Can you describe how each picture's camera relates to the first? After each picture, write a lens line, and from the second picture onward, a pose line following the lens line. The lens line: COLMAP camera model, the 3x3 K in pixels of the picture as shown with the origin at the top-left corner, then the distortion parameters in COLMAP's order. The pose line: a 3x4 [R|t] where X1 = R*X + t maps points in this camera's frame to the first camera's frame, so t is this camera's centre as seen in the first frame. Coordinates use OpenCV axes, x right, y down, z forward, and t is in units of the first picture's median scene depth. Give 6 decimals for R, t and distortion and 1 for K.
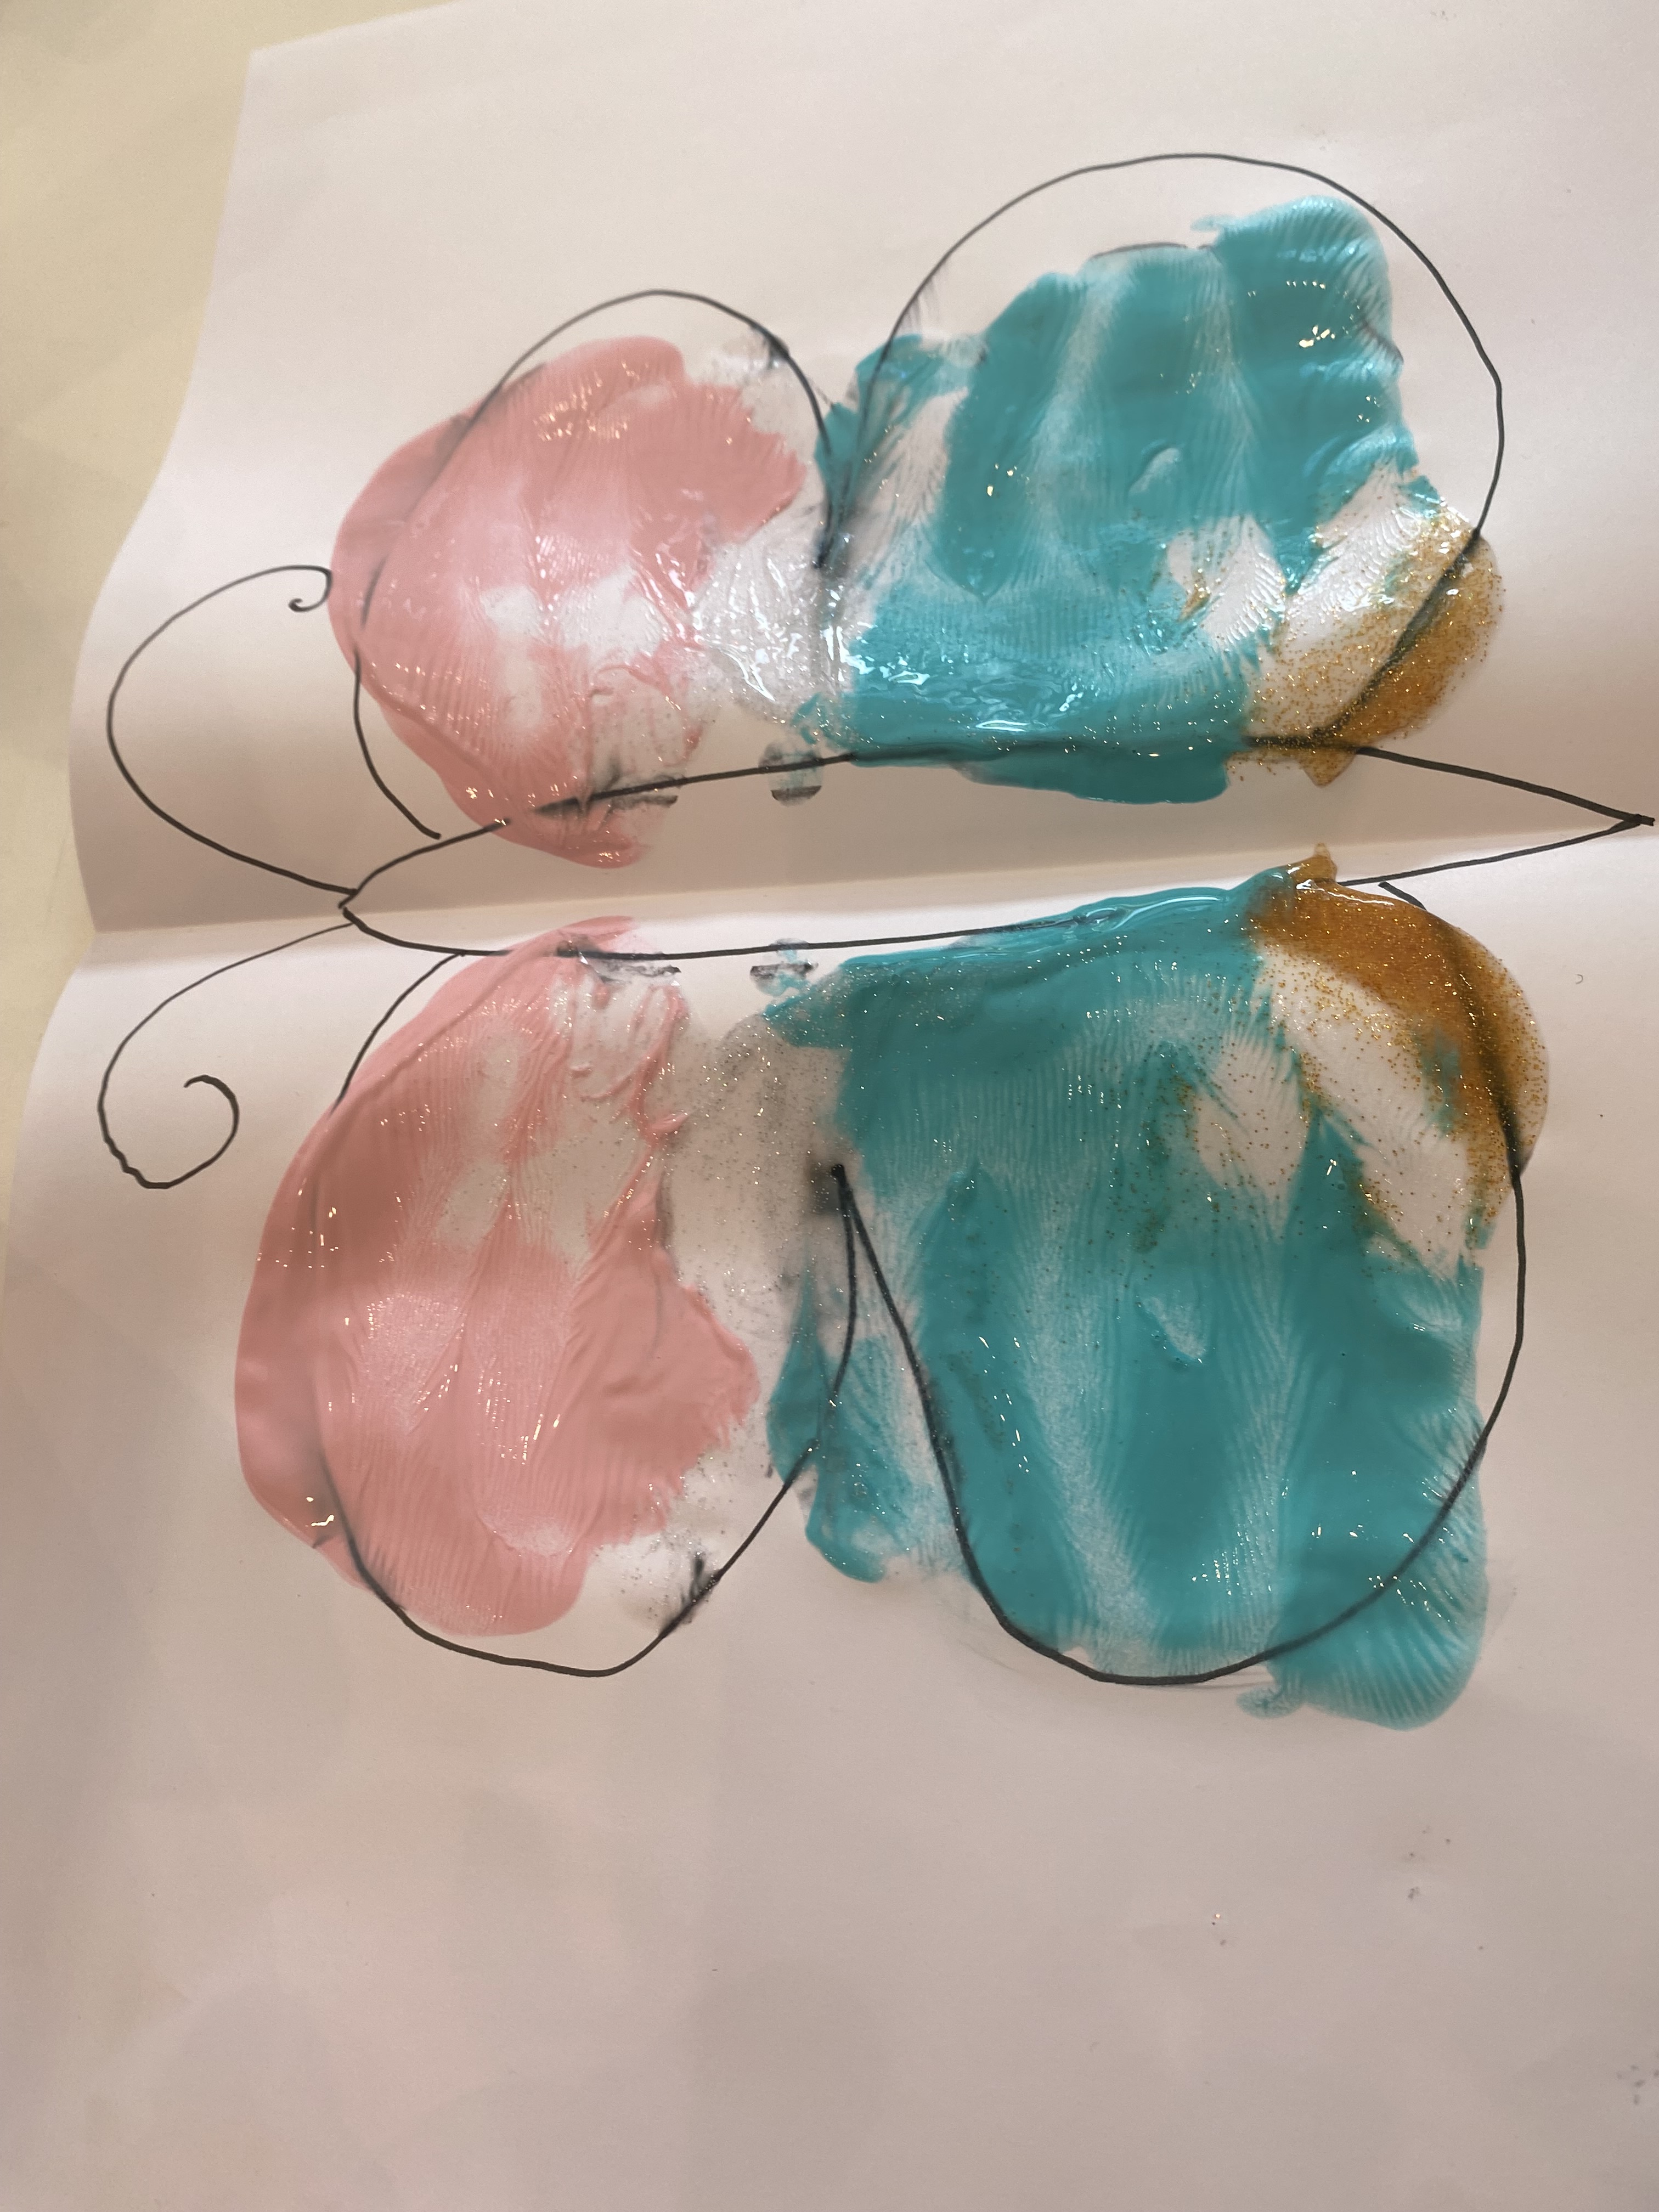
lens RADIAL K [[1694.2, 0, 820.6], [0, 1694.2, 1060.3], [0, 0, 1]] dist [0.154274, -0.434537]
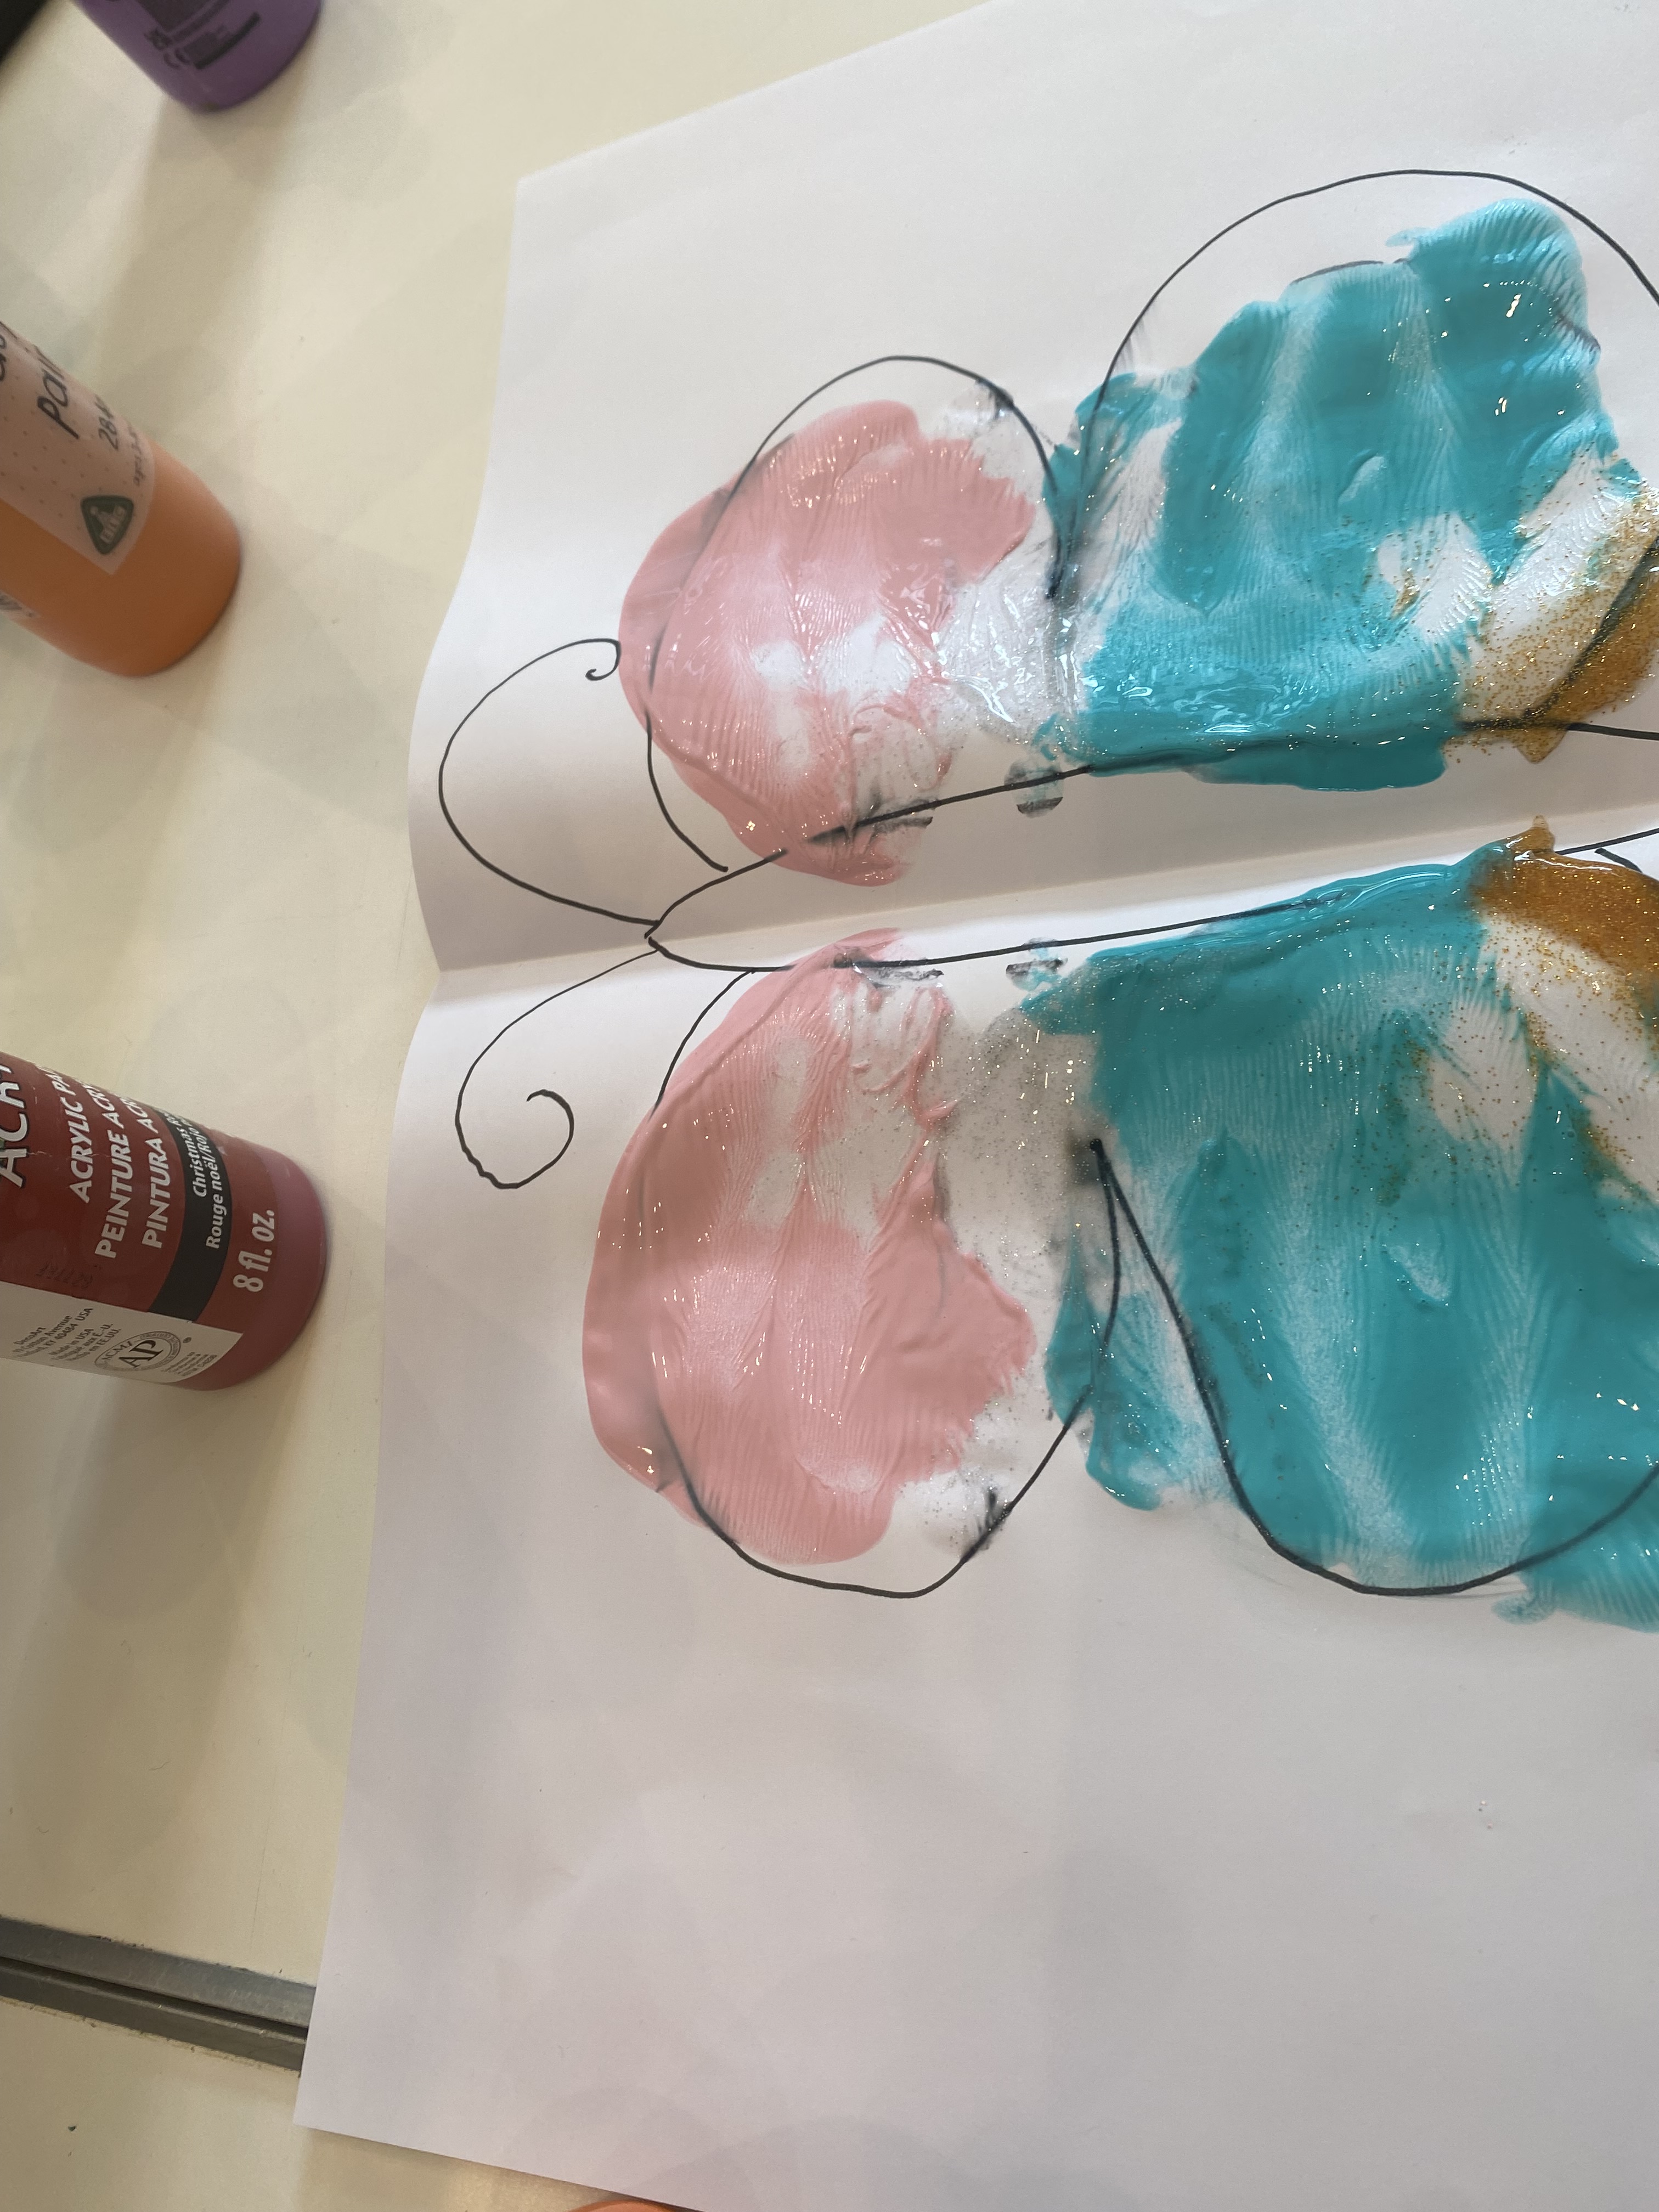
lens RADIAL K [[1694.2, 0, 820.6], [0, 1694.2, 1060.3], [0, 0, 1]] dist [0.154274, -0.434537]
pose [[0.986275, -0.055835, -0.155383, 0.008133], [0.055794, 0.998432, -0.004633, 0.005186], [0.155398, -0.004100, 0.987844, -0.120124]]
